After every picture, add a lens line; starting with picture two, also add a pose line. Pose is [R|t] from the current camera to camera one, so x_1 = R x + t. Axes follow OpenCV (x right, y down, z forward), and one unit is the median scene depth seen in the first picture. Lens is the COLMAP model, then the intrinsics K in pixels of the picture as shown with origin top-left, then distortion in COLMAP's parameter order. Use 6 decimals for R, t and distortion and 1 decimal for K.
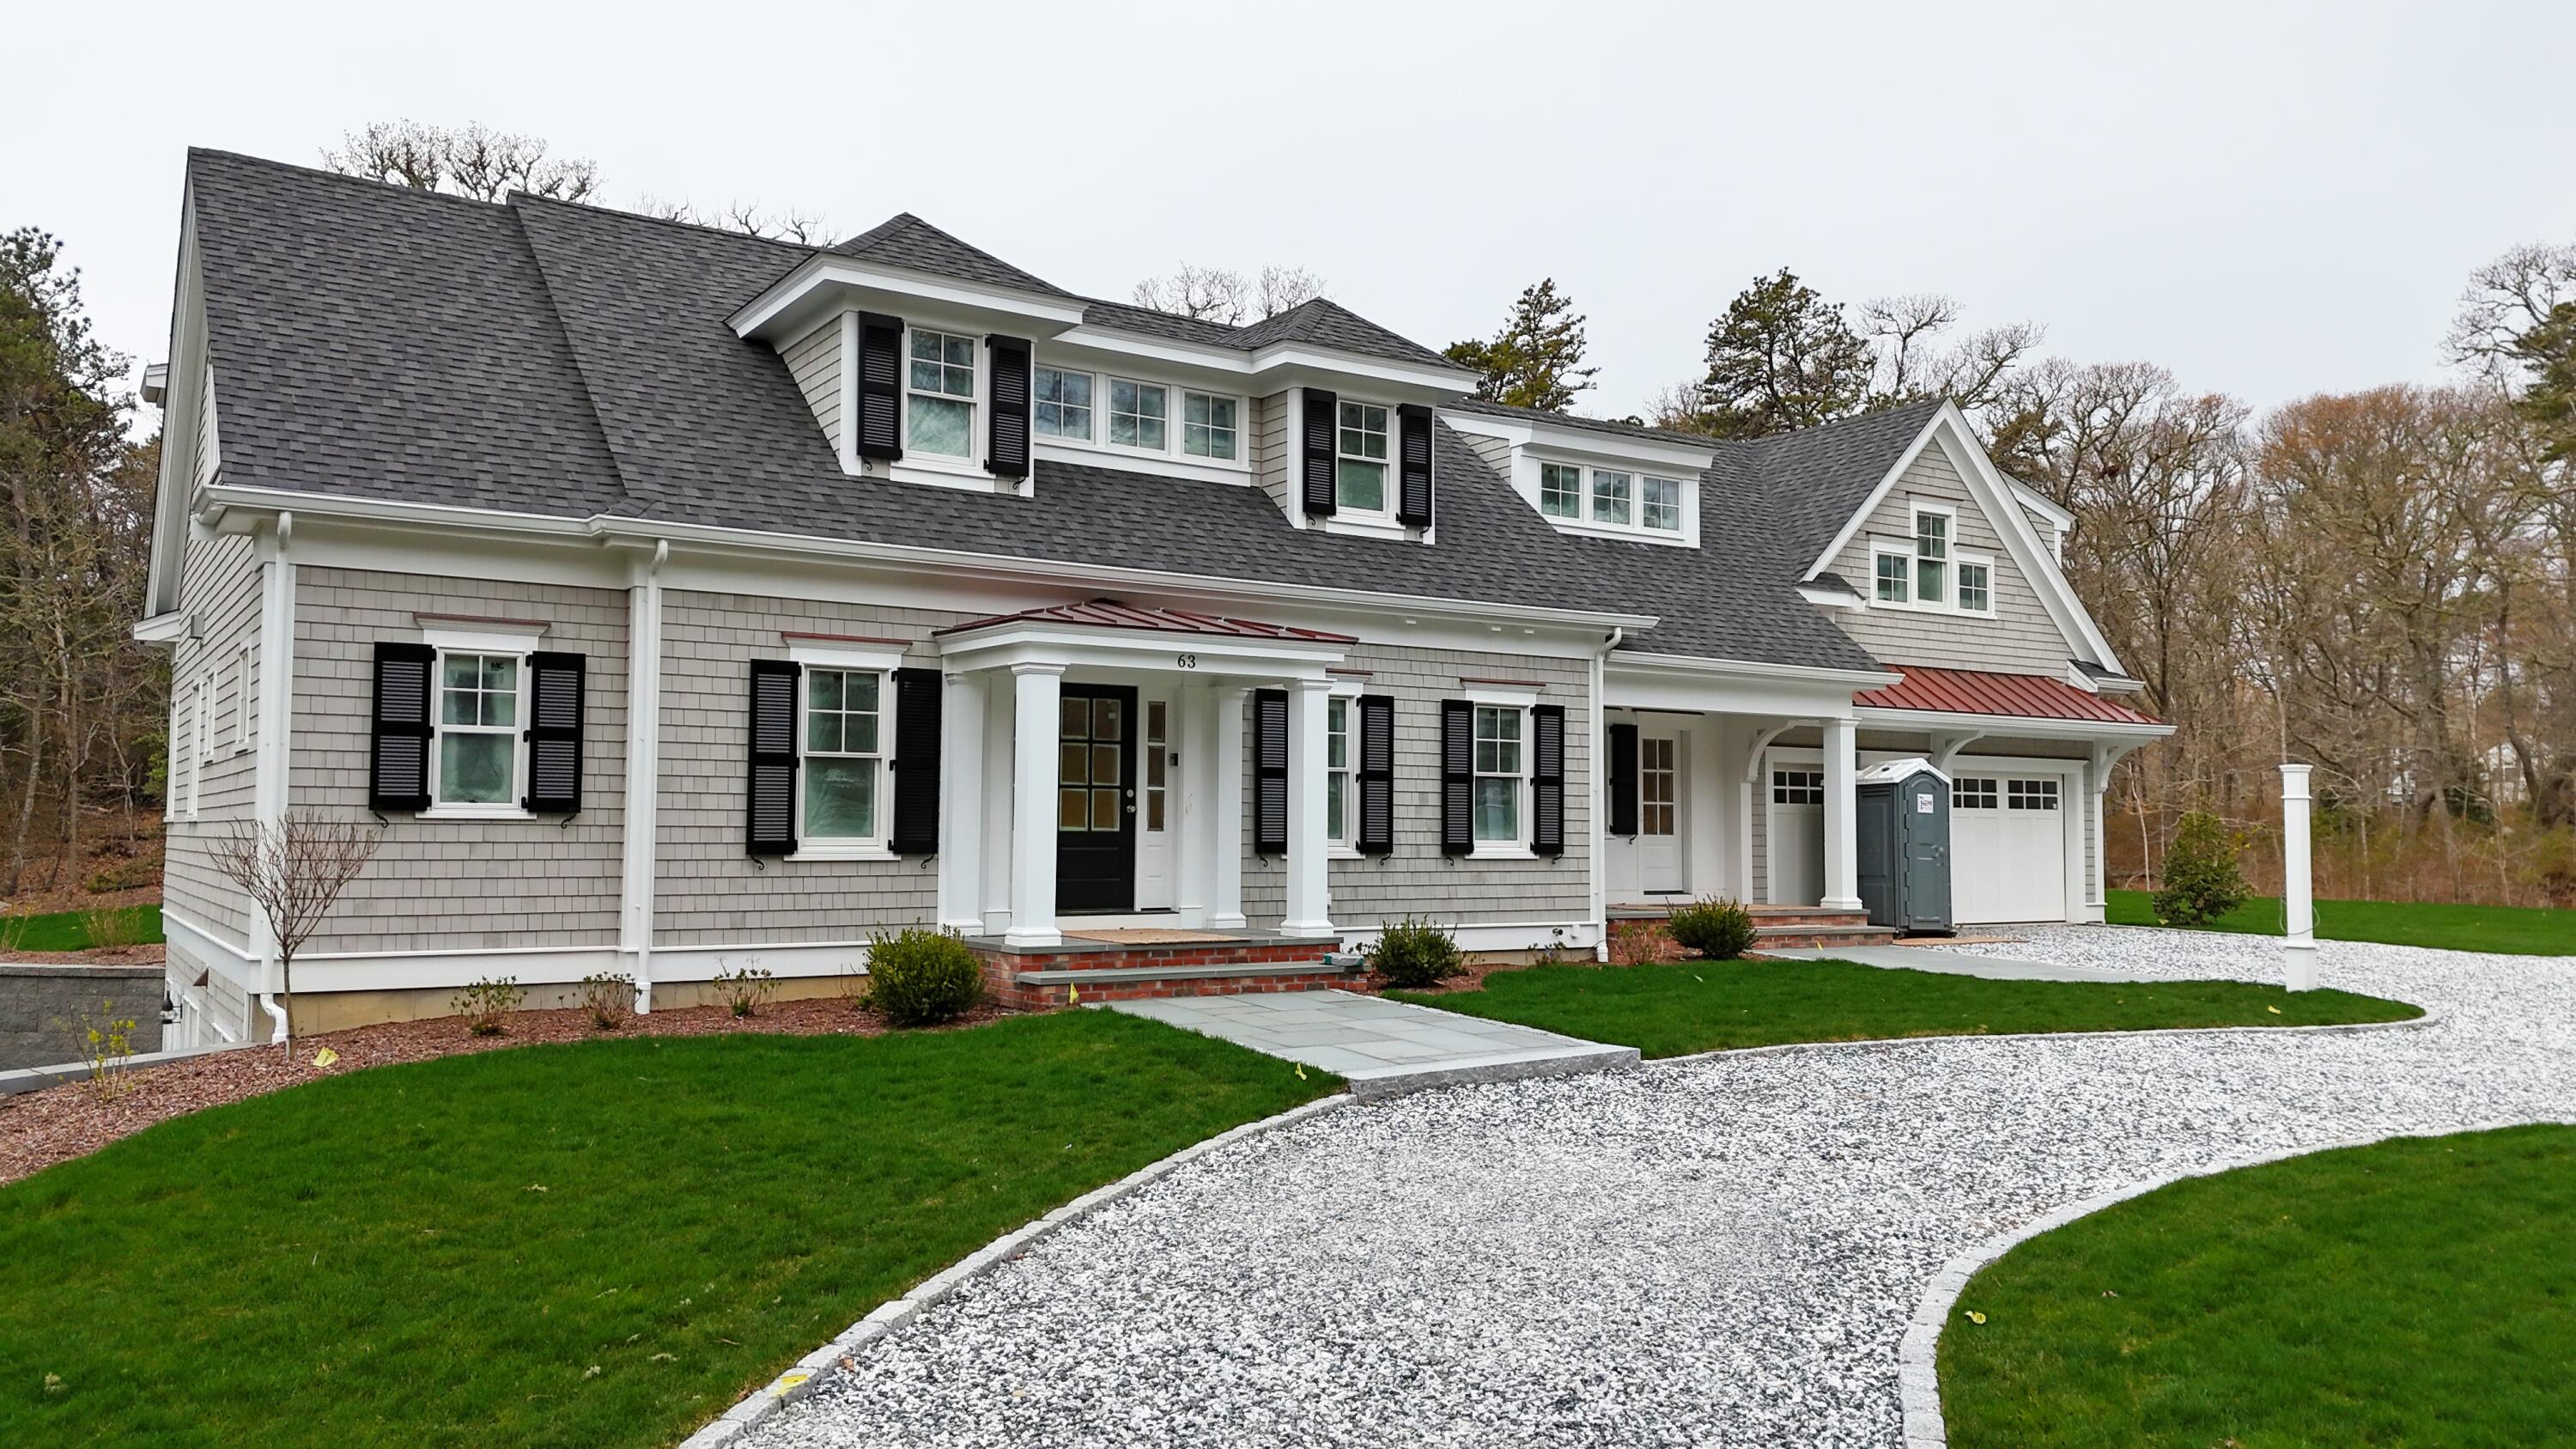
lens RADIAL K [[1895.0, 0, 1284.5], [0, 1895.0, 712.5], [0, 0, 1]] dist [0.085544, -0.084747]
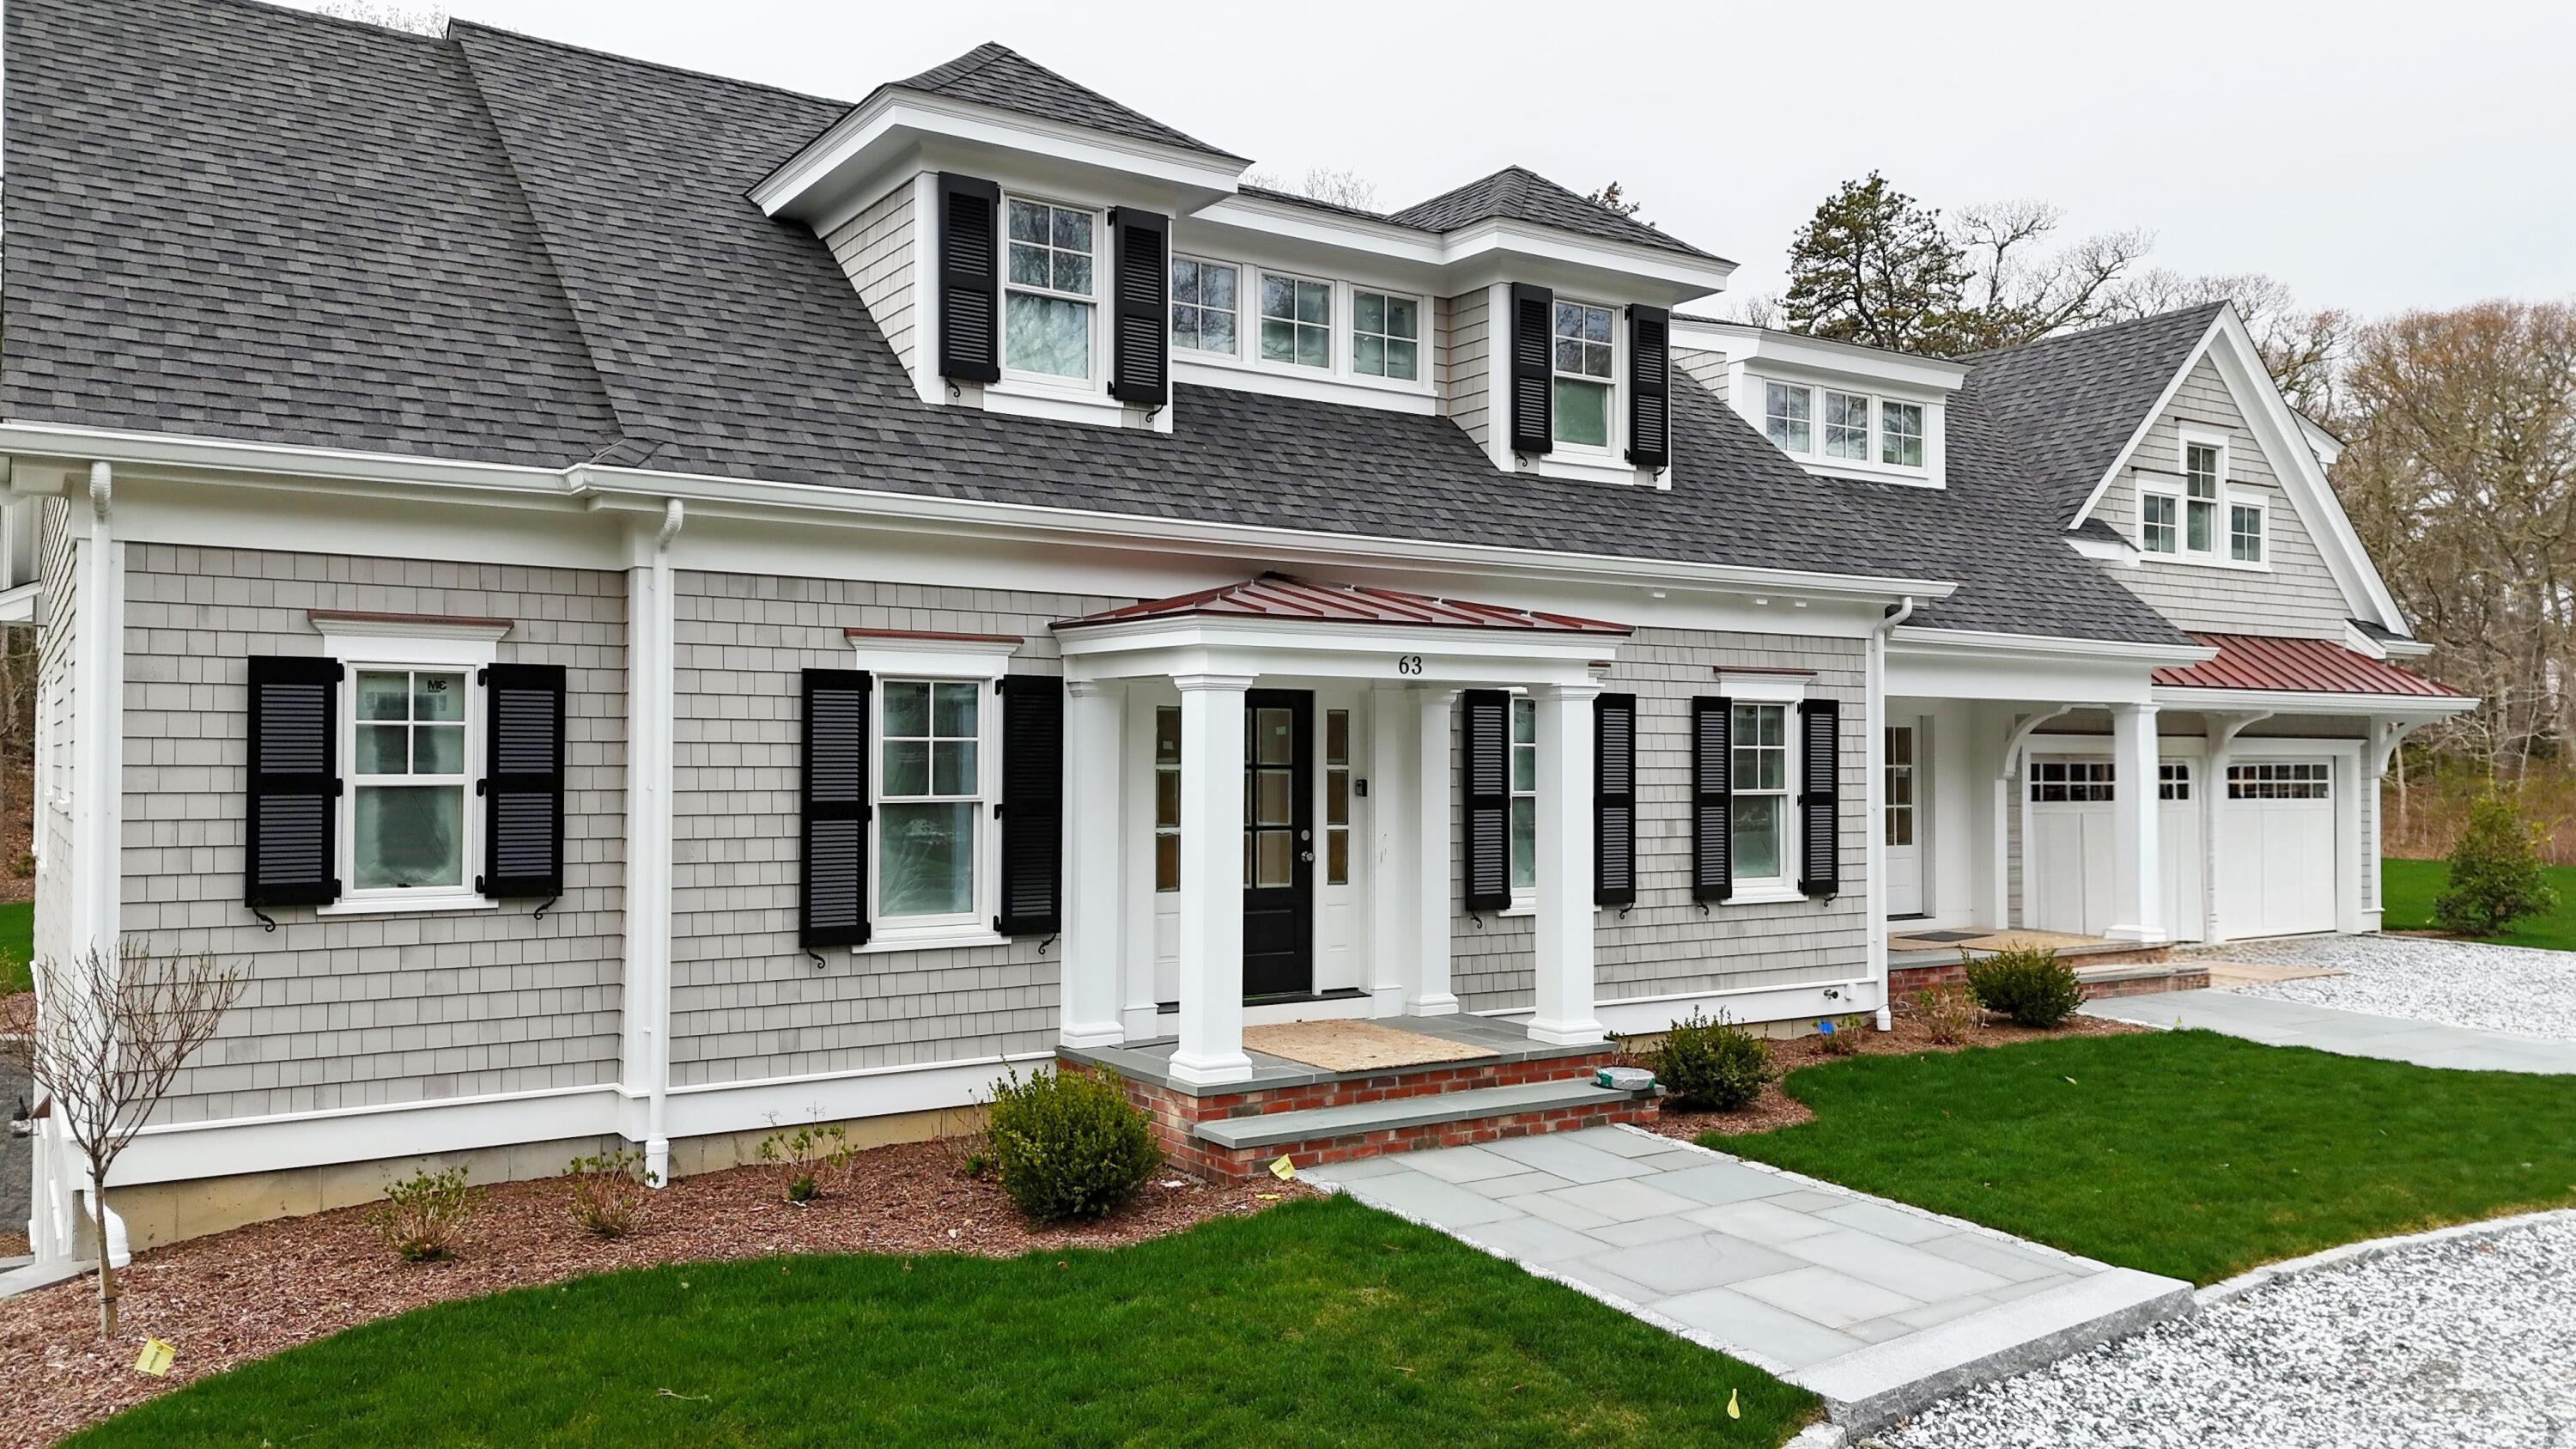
lens RADIAL K [[1895.0, 0, 1281.8], [0, 1895.0, 717.3], [0, 0, 1]] dist [0.085544, -0.084747]
pose [[0.999982, -0.004108, 0.004416, -0.095741], [0.003927, 0.999182, 0.040258, -0.033725], [-0.004578, -0.040240, 0.999180, 0.268594]]
